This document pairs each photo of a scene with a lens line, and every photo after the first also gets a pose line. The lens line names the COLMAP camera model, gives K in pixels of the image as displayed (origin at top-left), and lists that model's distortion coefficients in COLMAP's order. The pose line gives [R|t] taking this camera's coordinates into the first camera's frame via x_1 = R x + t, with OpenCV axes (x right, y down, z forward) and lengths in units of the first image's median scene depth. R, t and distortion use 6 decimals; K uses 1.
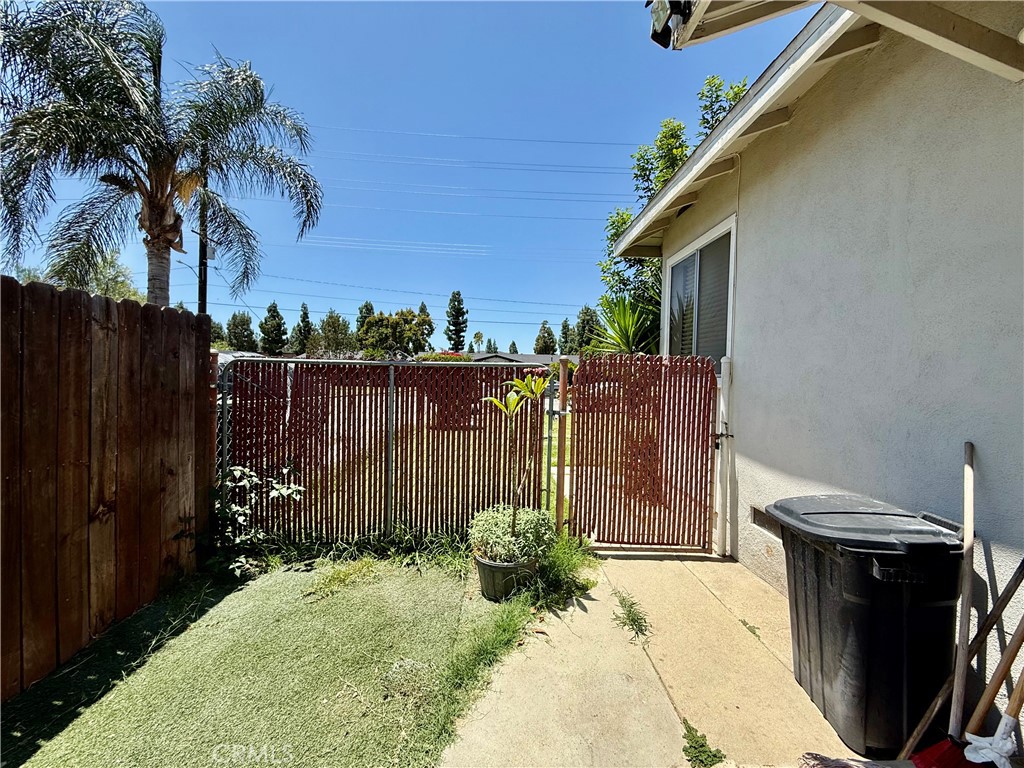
lens RADIAL K [[407.9, 0, 510.1], [0, 407.9, 383.4], [0, 0, 1]] dist [0.001072, 0.000279]
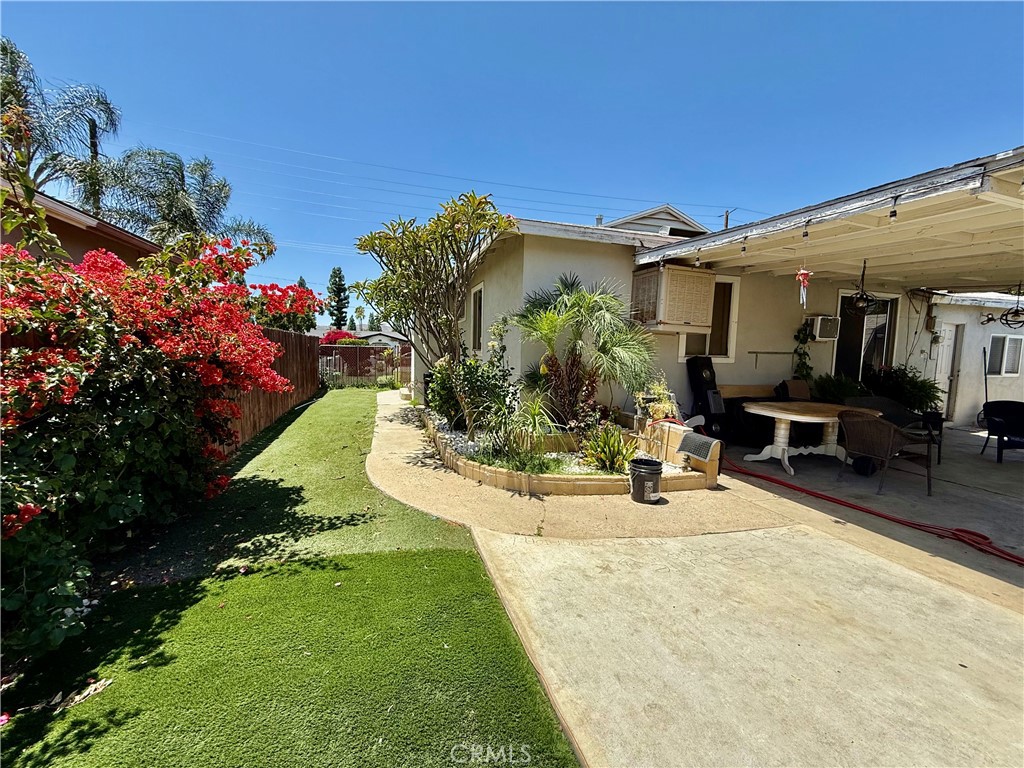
lens RADIAL K [[407.9, 0, 510.6], [0, 407.9, 384.5], [0, 0, 1]] dist [0.001072, 0.000279]
pose [[0.962368, -0.021957, 0.270862, 0.003159], [0.004713, 0.997929, 0.064148, 0.002520], [-0.271710, -0.060457, 0.960478, -0.114956]]
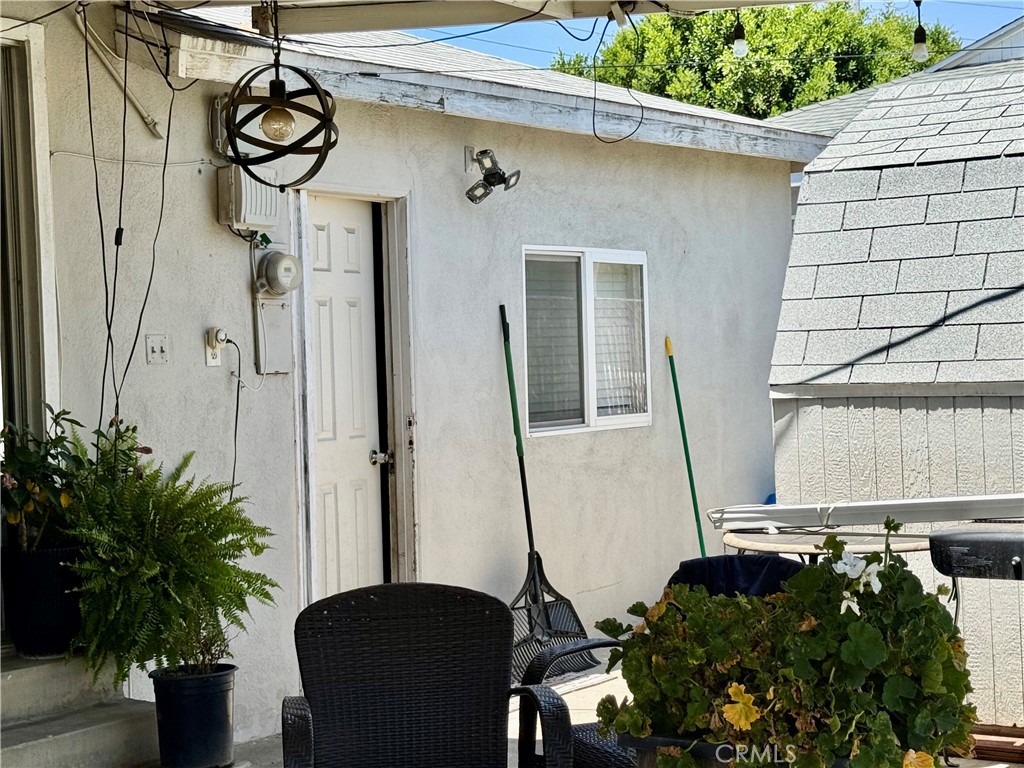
lens RADIAL K [[1893.3, 0, 512.6], [0, 1893.3, 384.9], [0, 0, 1]] dist [0.062589, 0.000000]
pose [[0.568492, -0.050394, 0.821144, 0.048352], [0.068223, 0.997572, 0.013989, 0.003154], [-0.819855, 0.048068, 0.570549, -0.109398]]
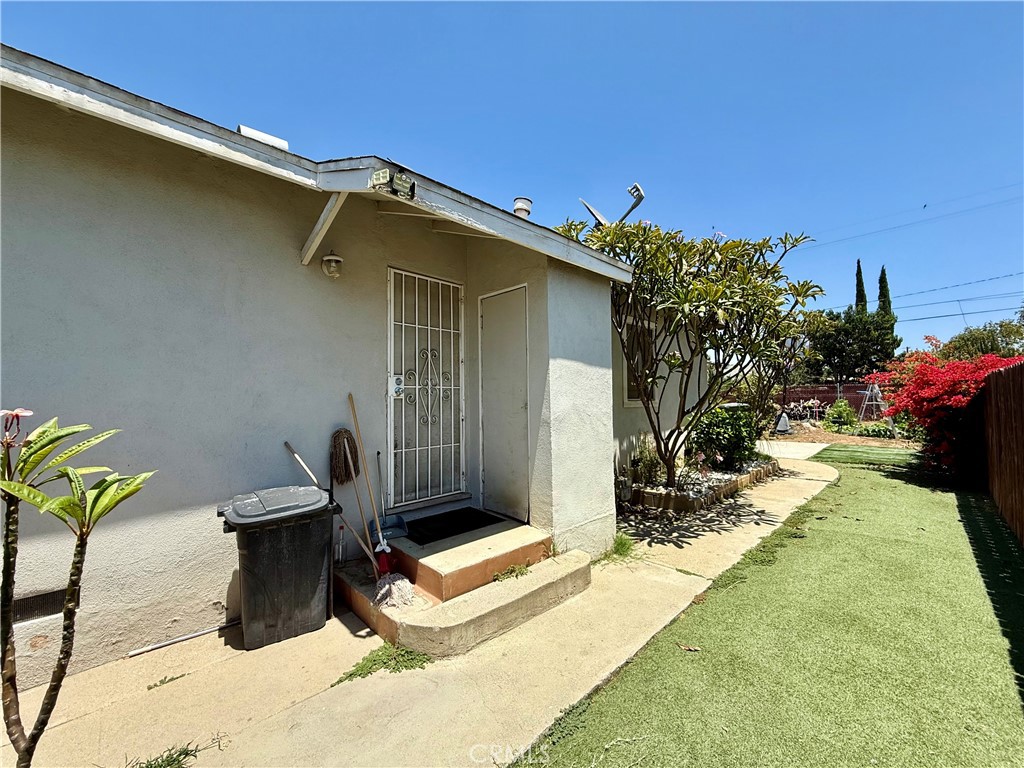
lens RADIAL K [[407.9, 0, 510.5], [0, 407.9, 381.3], [0, 0, 1]] dist [0.001072, 0.000279]
pose [[-0.672812, 0.013144, 0.739697, -0.015118], [0.010669, 0.999911, -0.008064, -0.001705], [-0.739736, 0.002466, -0.672892, 0.024456]]
